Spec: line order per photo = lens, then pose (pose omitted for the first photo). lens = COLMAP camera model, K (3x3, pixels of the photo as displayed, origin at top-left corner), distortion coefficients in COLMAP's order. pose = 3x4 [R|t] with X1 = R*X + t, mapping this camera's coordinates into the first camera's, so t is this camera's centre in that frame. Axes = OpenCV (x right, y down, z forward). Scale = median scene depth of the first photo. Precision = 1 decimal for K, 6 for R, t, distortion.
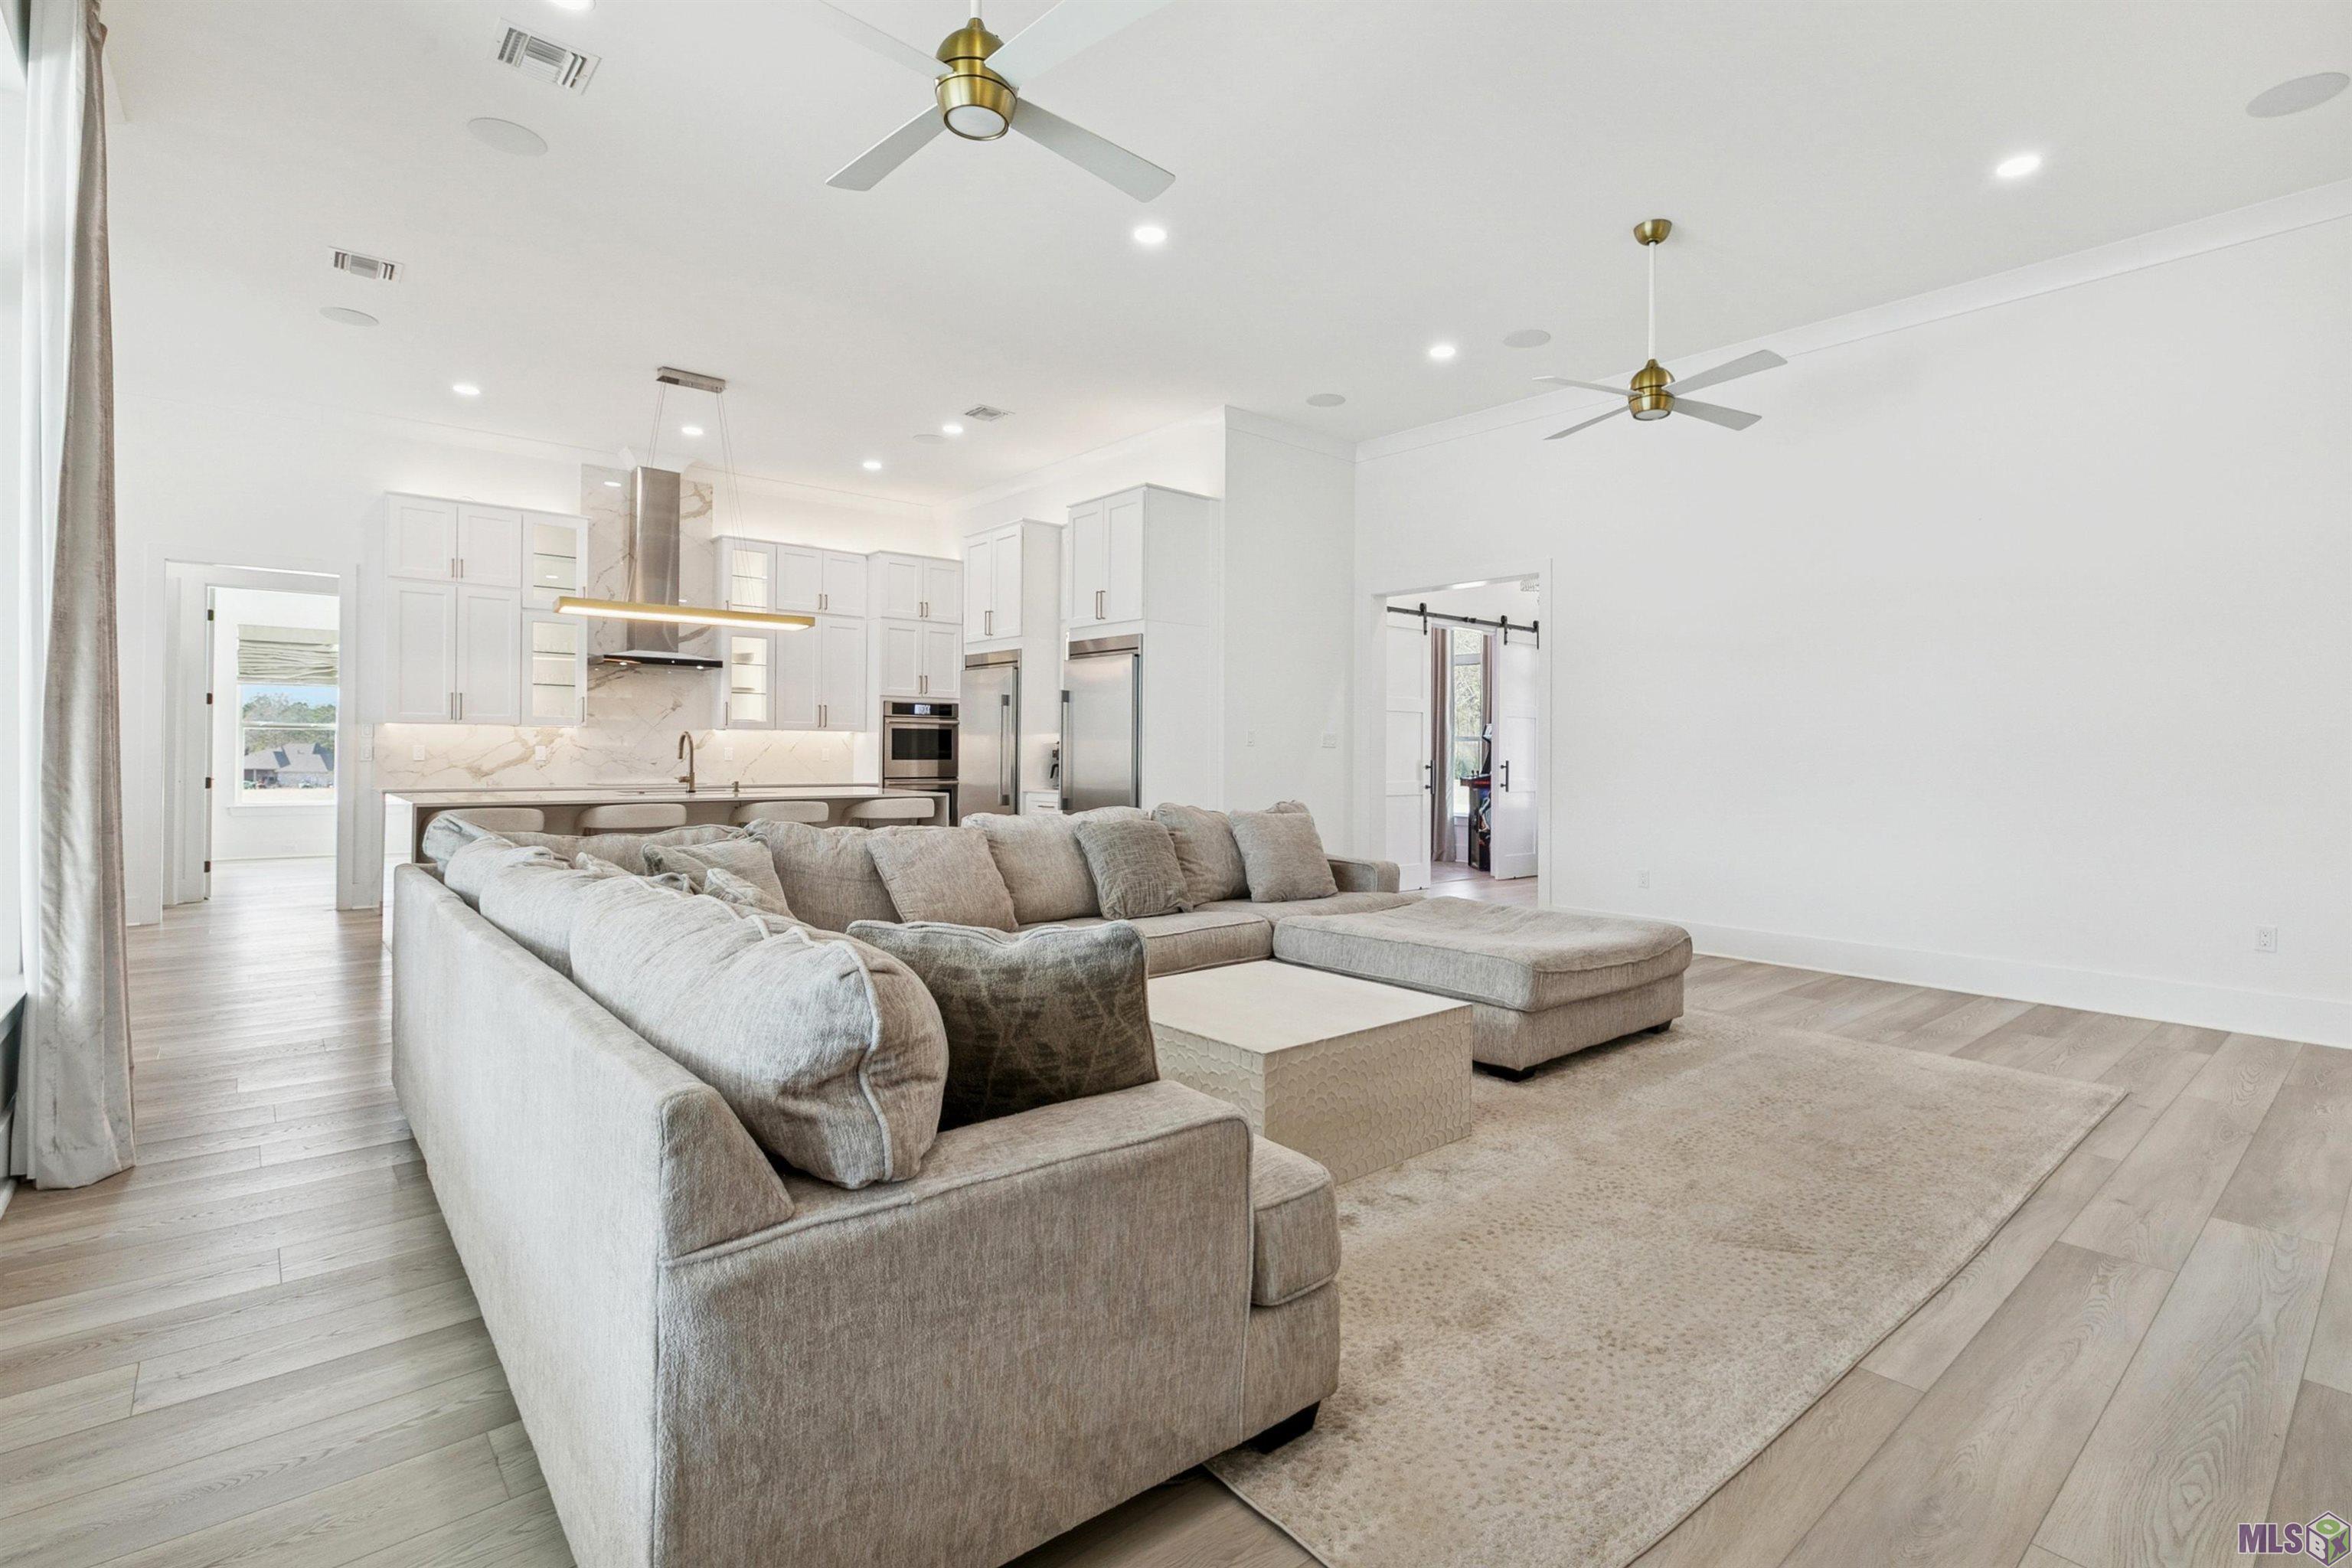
lens RADIAL K [[1082.7, 0, 1178.8], [0, 1082.7, 764.5], [0, 0, 1]] dist [-0.000822, -0.000083]
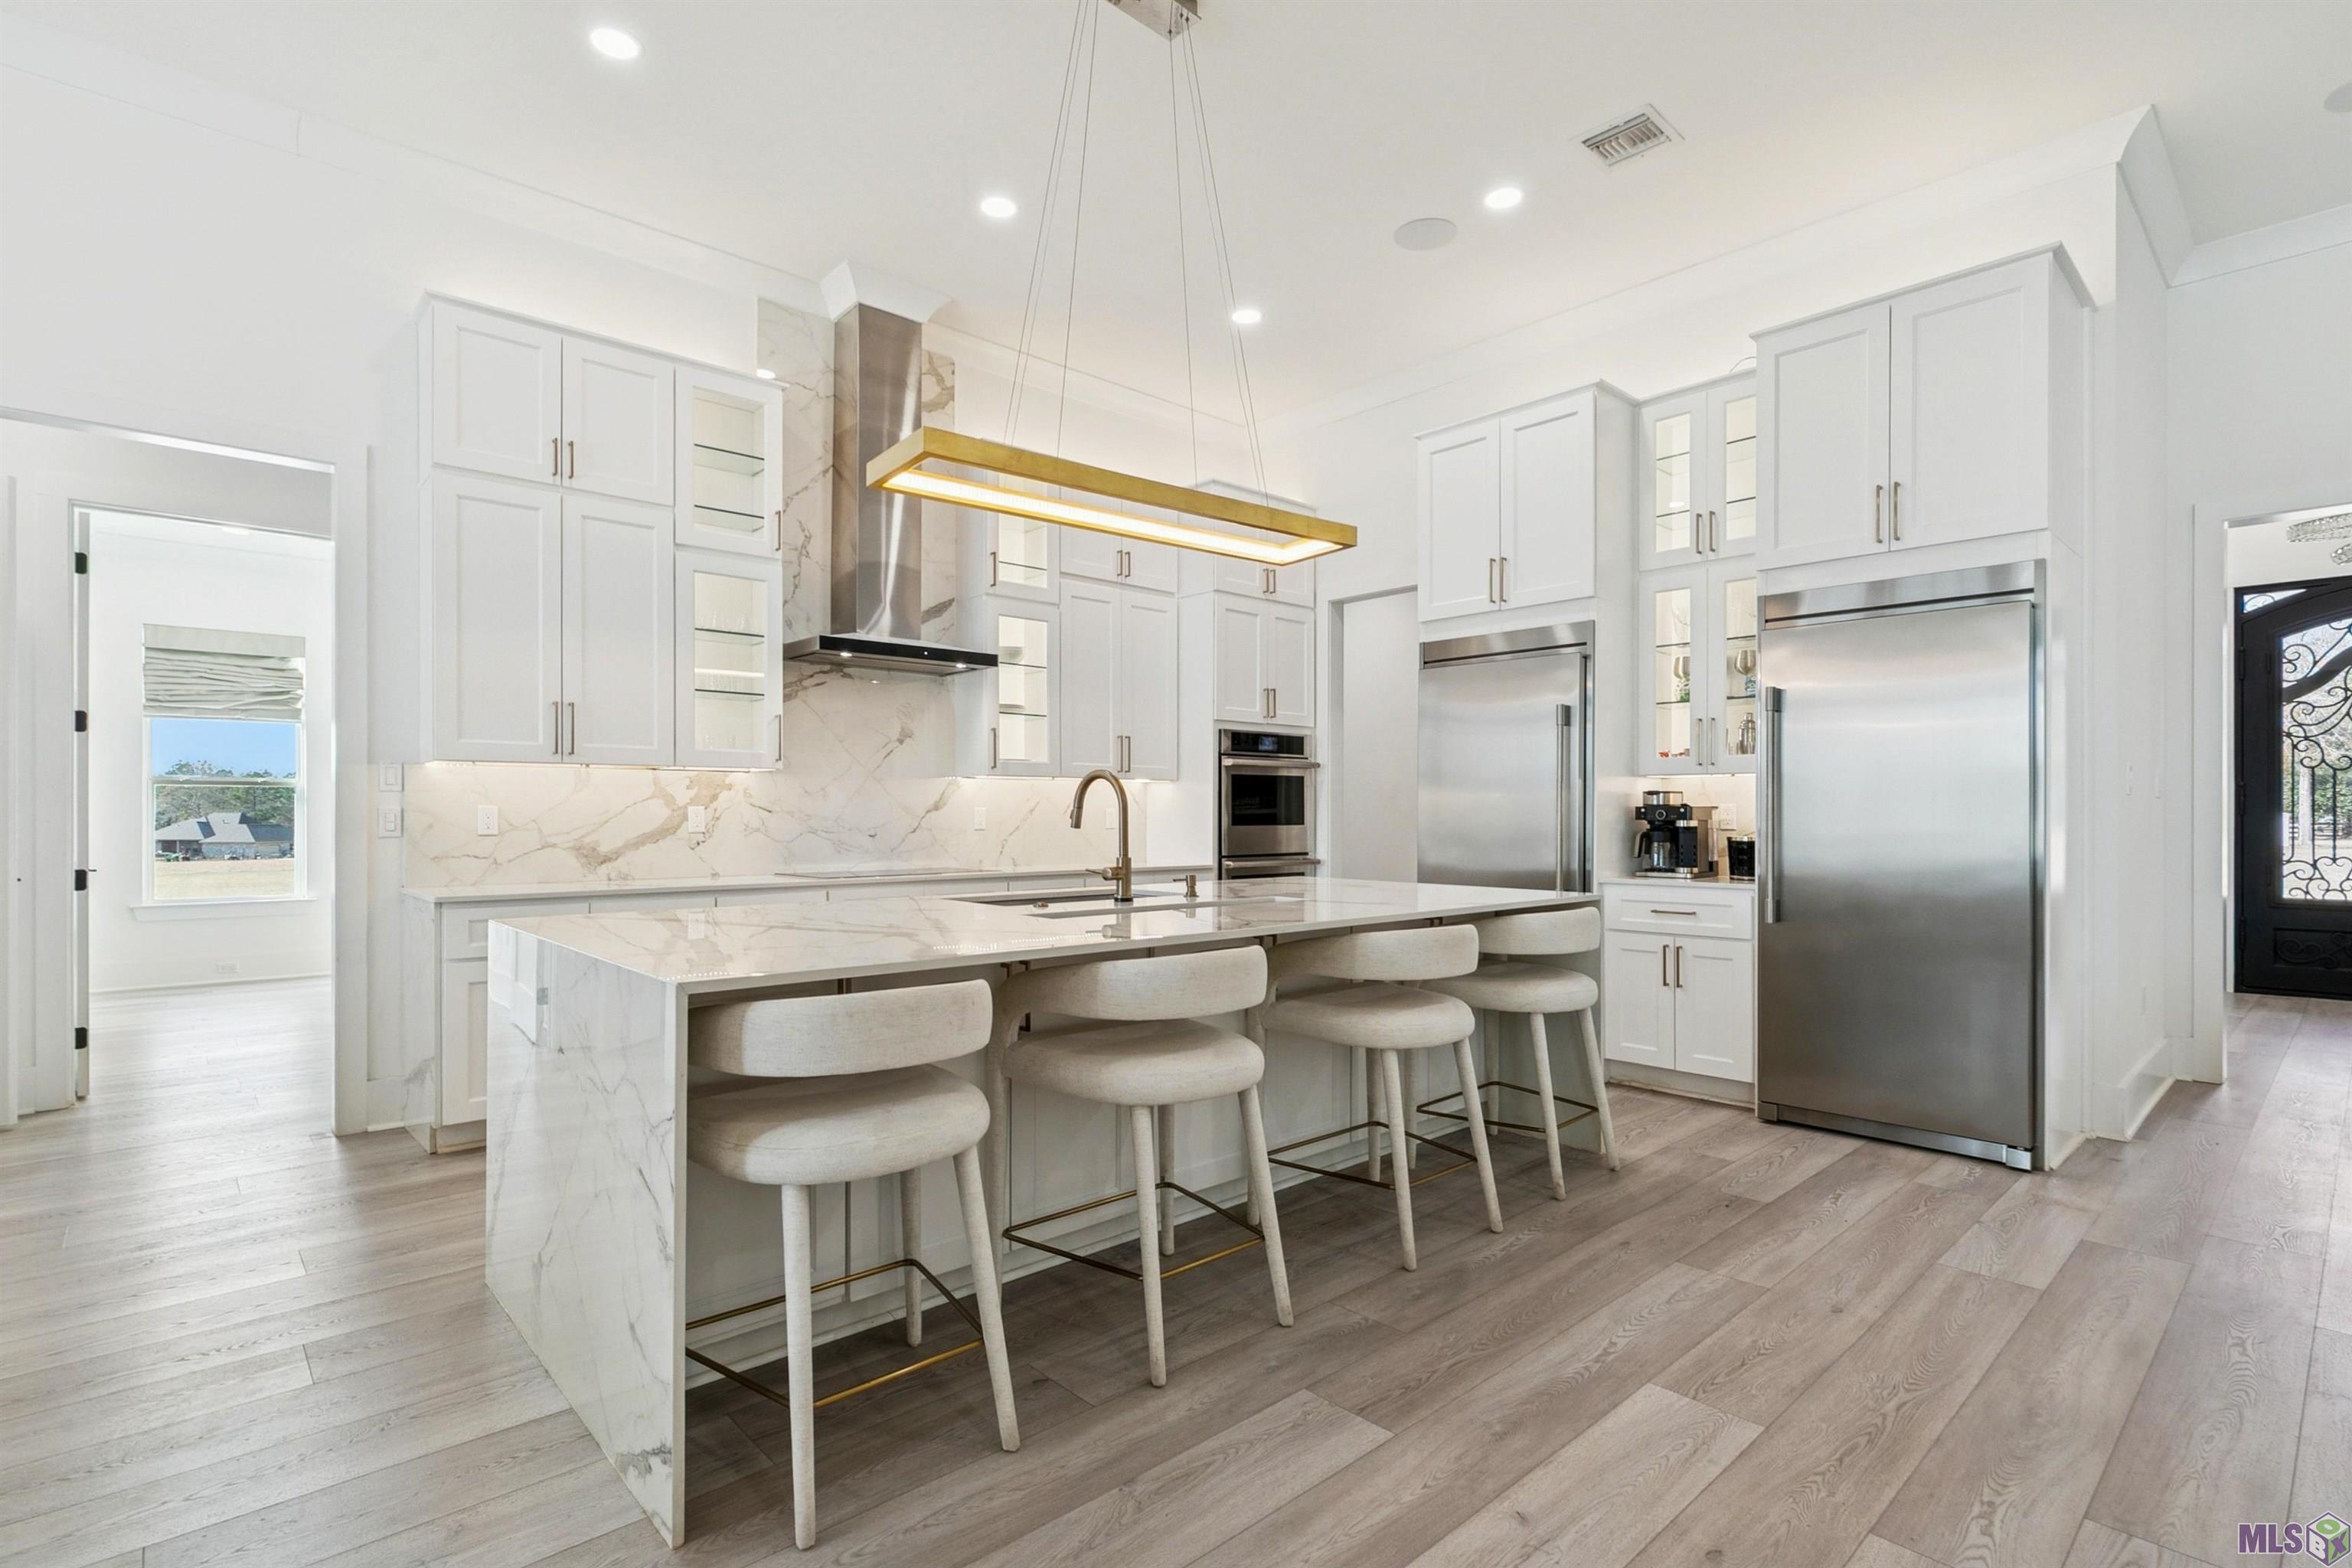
lens RADIAL K [[1104.4, 0, 1146.8], [0, 1104.4, 831.0], [0, 0, 1]] dist [-0.005891, 0.000084]
pose [[0.999835, -0.008012, 0.016305, -0.359944], [0.007949, 0.999961, 0.003886, -0.004670], [-0.016335, -0.003756, 0.999860, 0.425776]]
